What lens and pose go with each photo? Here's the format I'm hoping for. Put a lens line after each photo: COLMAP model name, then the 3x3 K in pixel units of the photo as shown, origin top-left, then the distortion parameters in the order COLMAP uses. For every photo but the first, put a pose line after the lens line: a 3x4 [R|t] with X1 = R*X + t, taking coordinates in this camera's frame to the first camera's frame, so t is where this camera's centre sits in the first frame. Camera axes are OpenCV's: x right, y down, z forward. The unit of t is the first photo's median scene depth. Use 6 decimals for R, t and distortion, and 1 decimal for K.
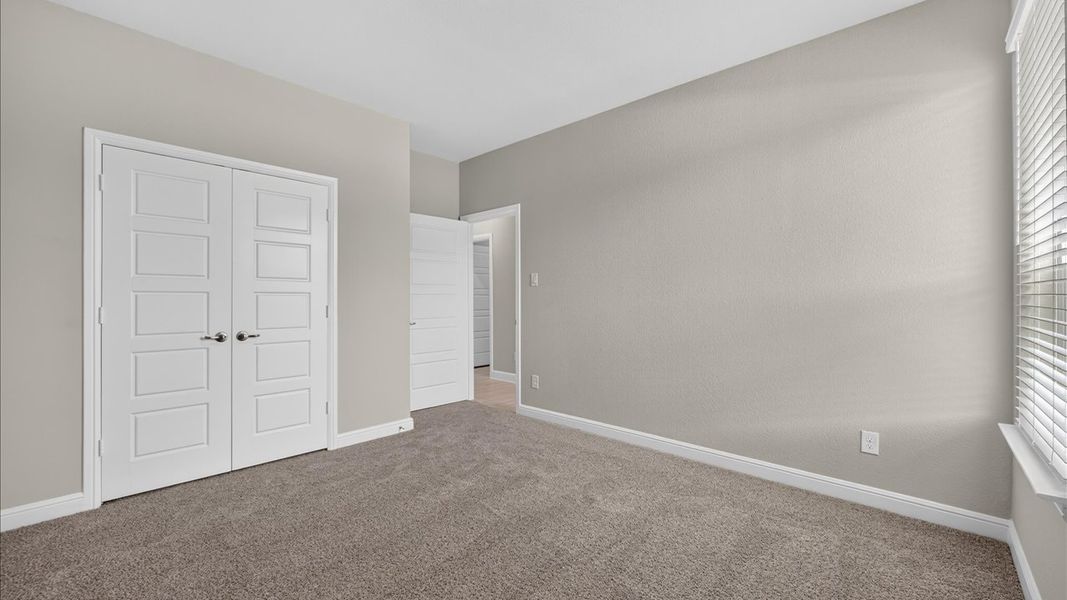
lens RADIAL K [[433.6, 0, 541.4], [0, 433.6, 299.8], [0, 0, 1]] dist [-0.004066, -0.000366]
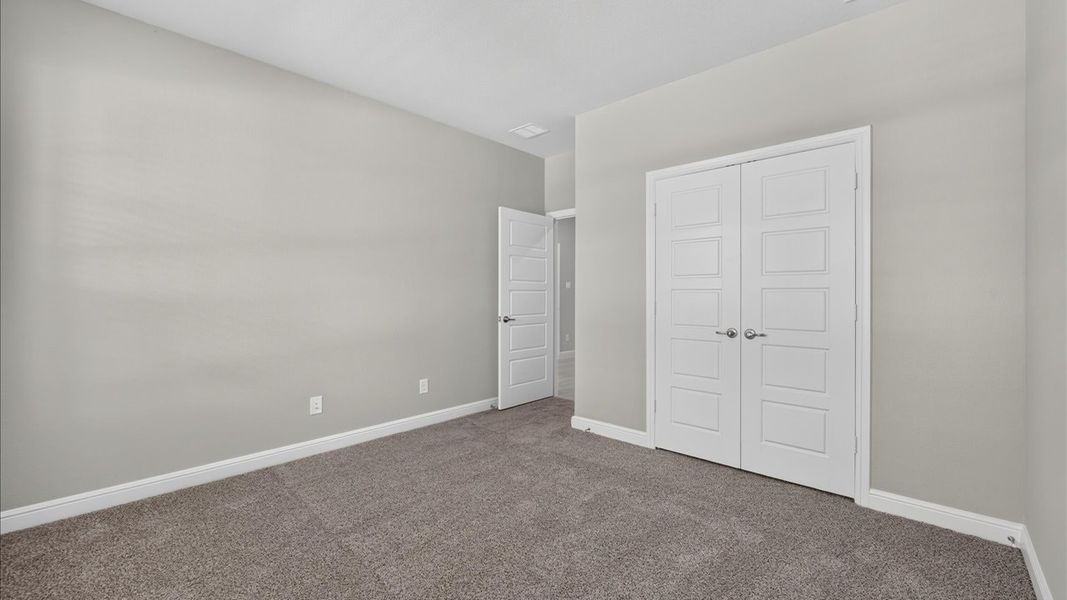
lens RADIAL K [[433.6, 0, 544.7], [0, 433.6, 297.6], [0, 0, 1]] dist [-0.004066, -0.000366]
pose [[-0.004578, 0.014117, -0.999890, 0.245549], [-0.009997, 0.999850, 0.014162, -0.006160], [0.999940, 0.010061, -0.004436, 0.487602]]
